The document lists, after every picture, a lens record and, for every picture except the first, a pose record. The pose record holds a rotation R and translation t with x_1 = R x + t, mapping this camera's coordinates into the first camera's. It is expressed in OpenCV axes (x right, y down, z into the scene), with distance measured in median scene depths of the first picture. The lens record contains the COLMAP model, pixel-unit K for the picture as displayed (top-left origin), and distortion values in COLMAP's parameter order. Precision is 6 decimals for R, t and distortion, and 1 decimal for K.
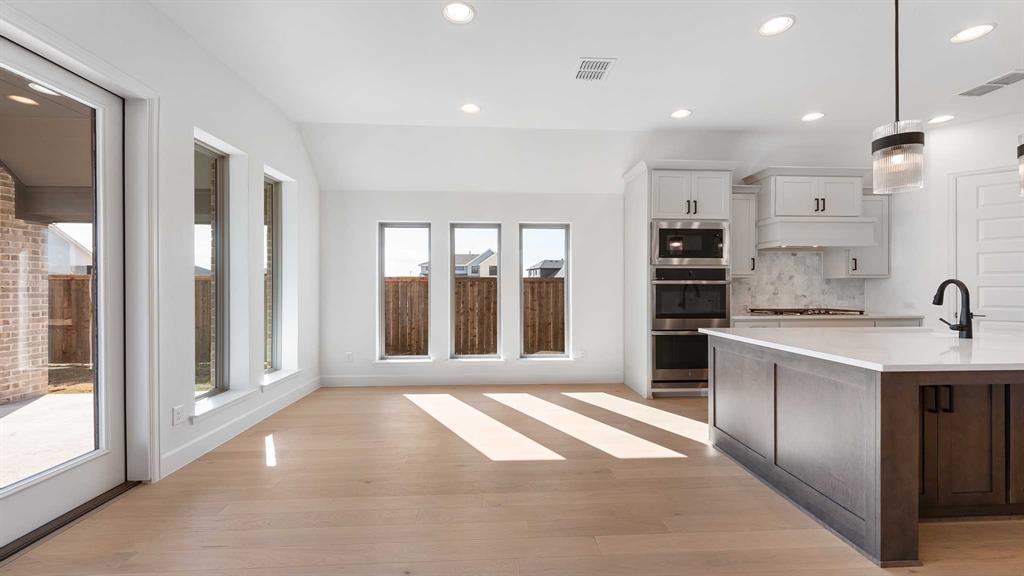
lens RADIAL K [[404.6, 0, 514.8], [0, 404.6, 288.1], [0, 0, 1]] dist [0.002224, -0.000337]
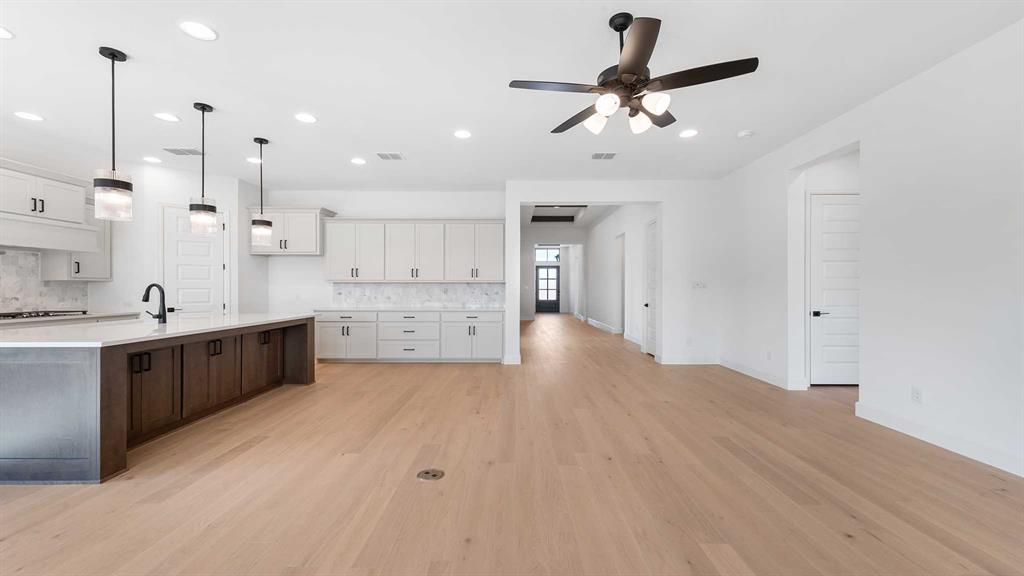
lens RADIAL K [[404.6, 0, 514.8], [0, 404.6, 288.1], [0, 0, 1]] dist [0.002224, -0.000337]
pose [[0.046786, 0.001904, 0.998903, -0.186452], [0.002501, 0.999995, -0.002024, -0.000034], [-0.998902, 0.002593, 0.046781, -0.215162]]
